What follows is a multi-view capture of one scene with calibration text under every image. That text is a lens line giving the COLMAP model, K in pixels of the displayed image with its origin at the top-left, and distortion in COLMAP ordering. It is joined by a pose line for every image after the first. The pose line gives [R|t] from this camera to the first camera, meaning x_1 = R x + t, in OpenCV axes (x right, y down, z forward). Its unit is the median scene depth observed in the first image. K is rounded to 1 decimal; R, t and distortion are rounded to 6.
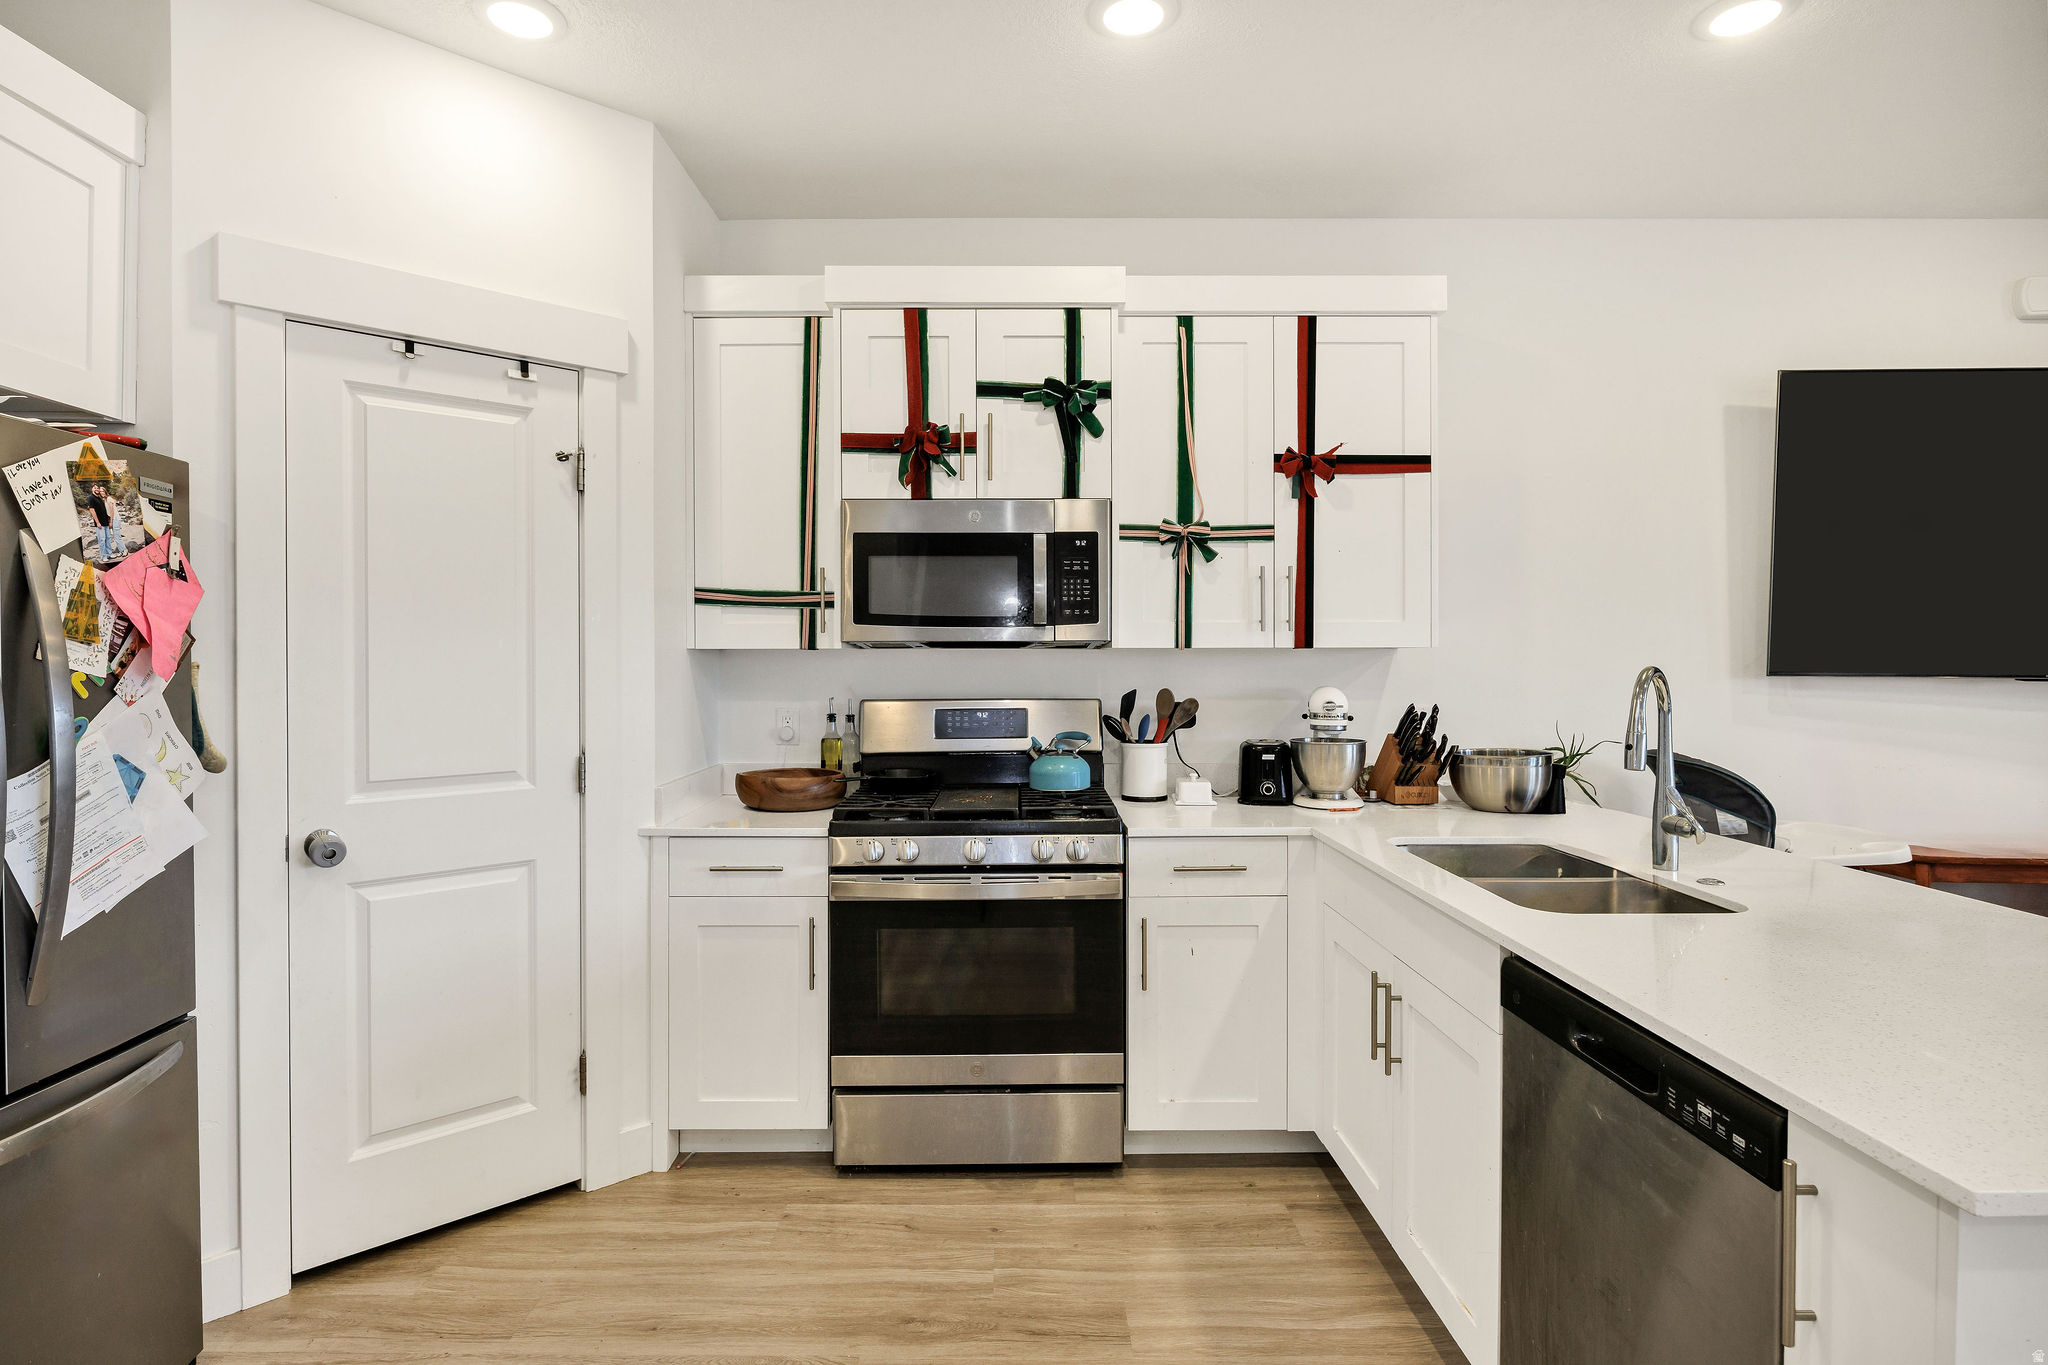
lens RADIAL K [[1014.0, 0, 1023.9], [0, 1014.0, 665.7], [0, 0, 1]] dist [-0.013598, 0.001505]
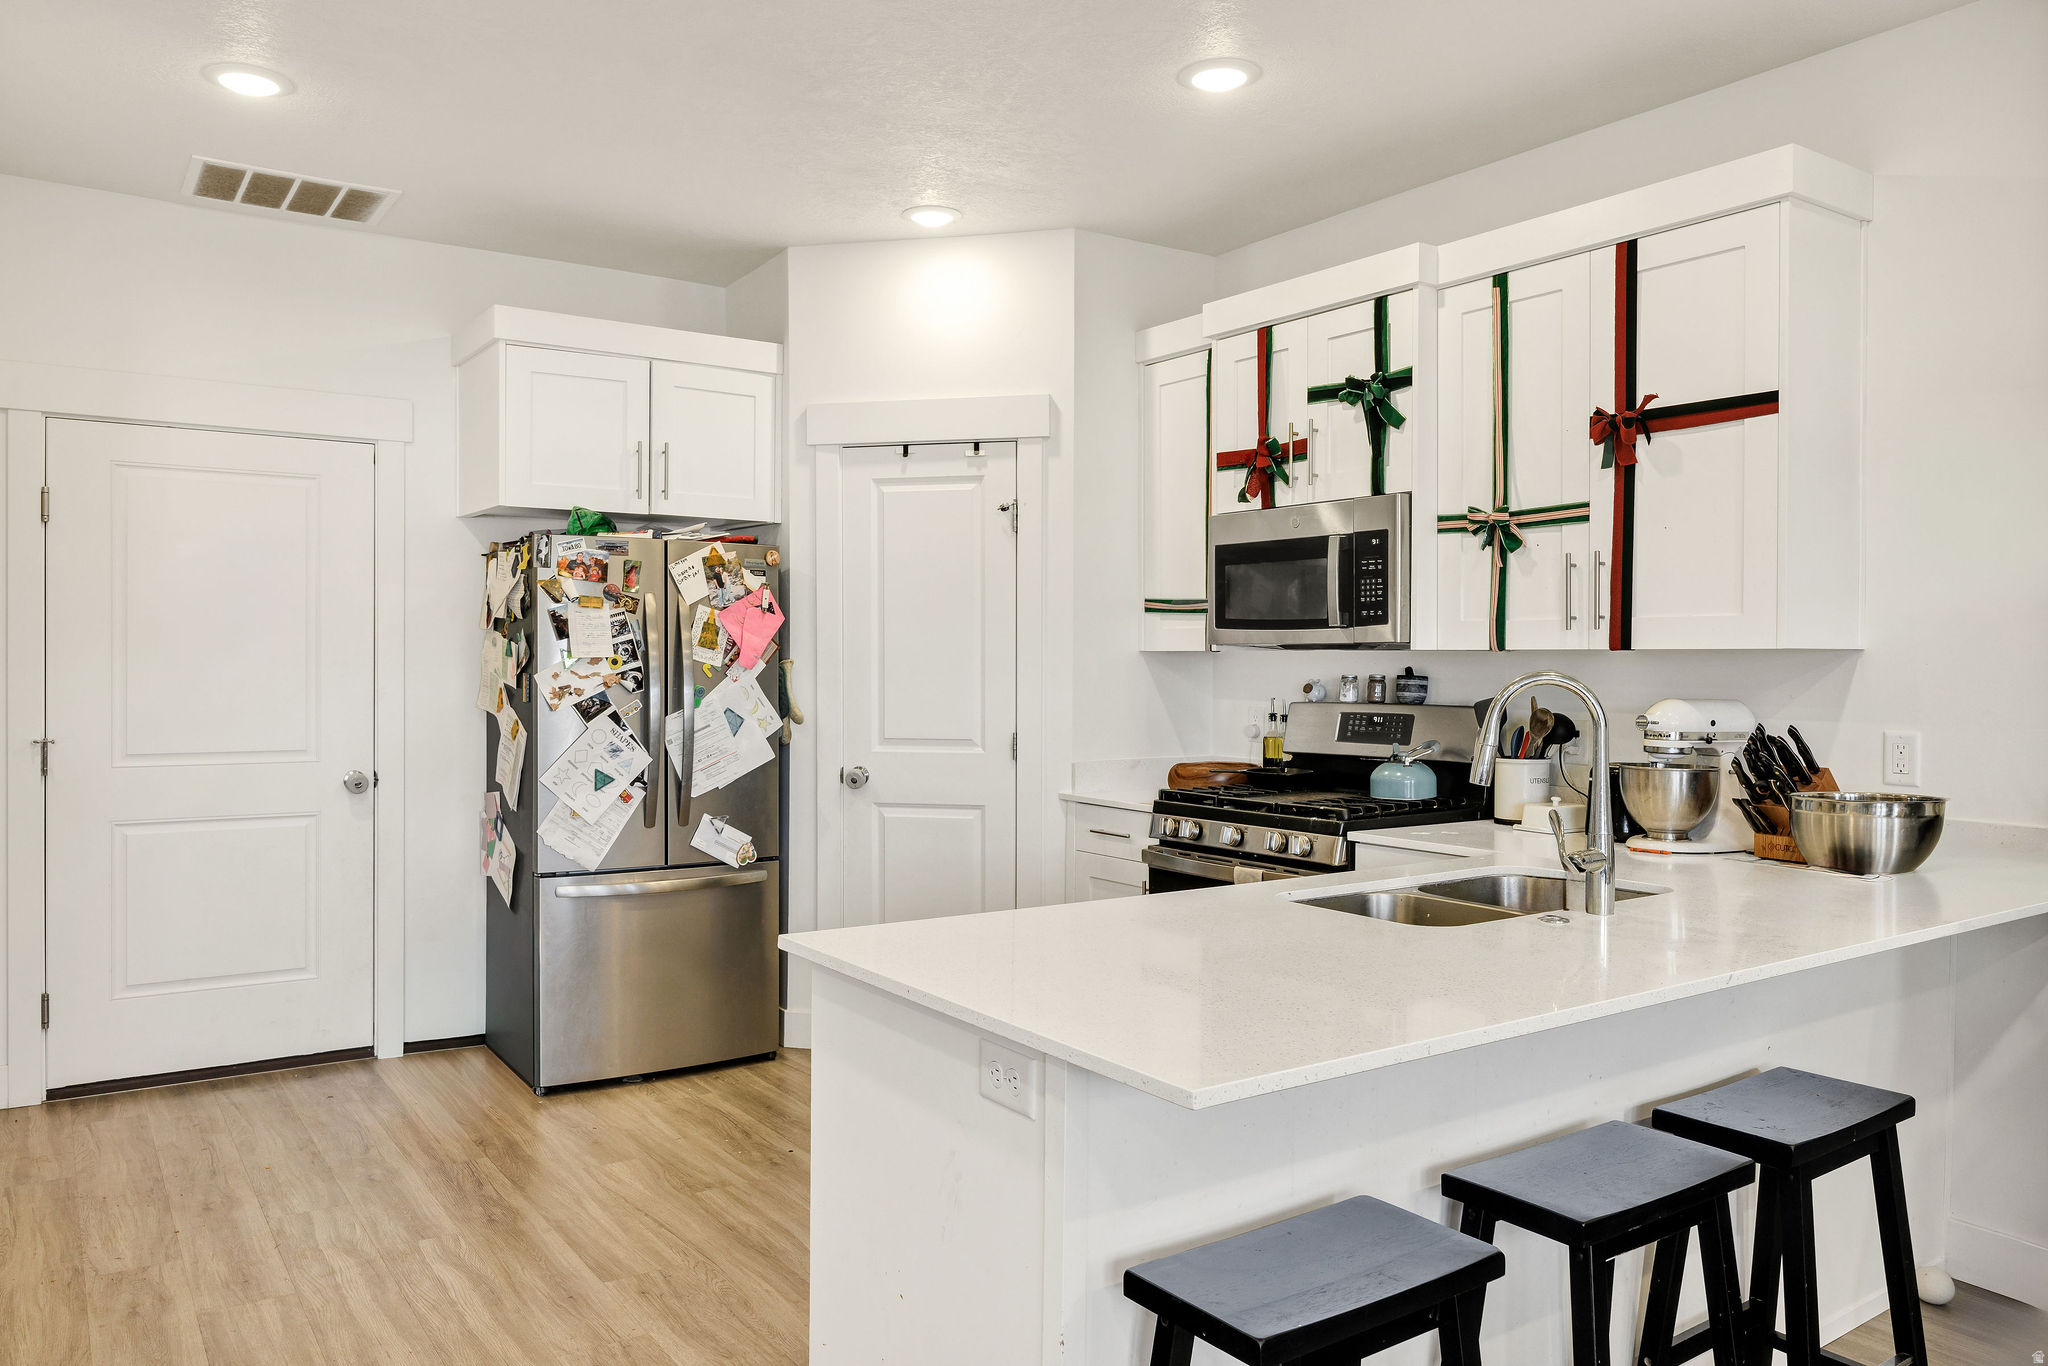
lens RADIAL K [[1318.7, 0, 990.0], [0, 1318.7, 681.6], [0, 0, 1]] dist [-0.009372, 0.001926]
pose [[0.586971, 0.017941, -0.809409, 0.850795], [-0.011089, 0.999839, 0.014121, -0.001004], [0.809532, 0.000687, 0.587075, -0.036463]]
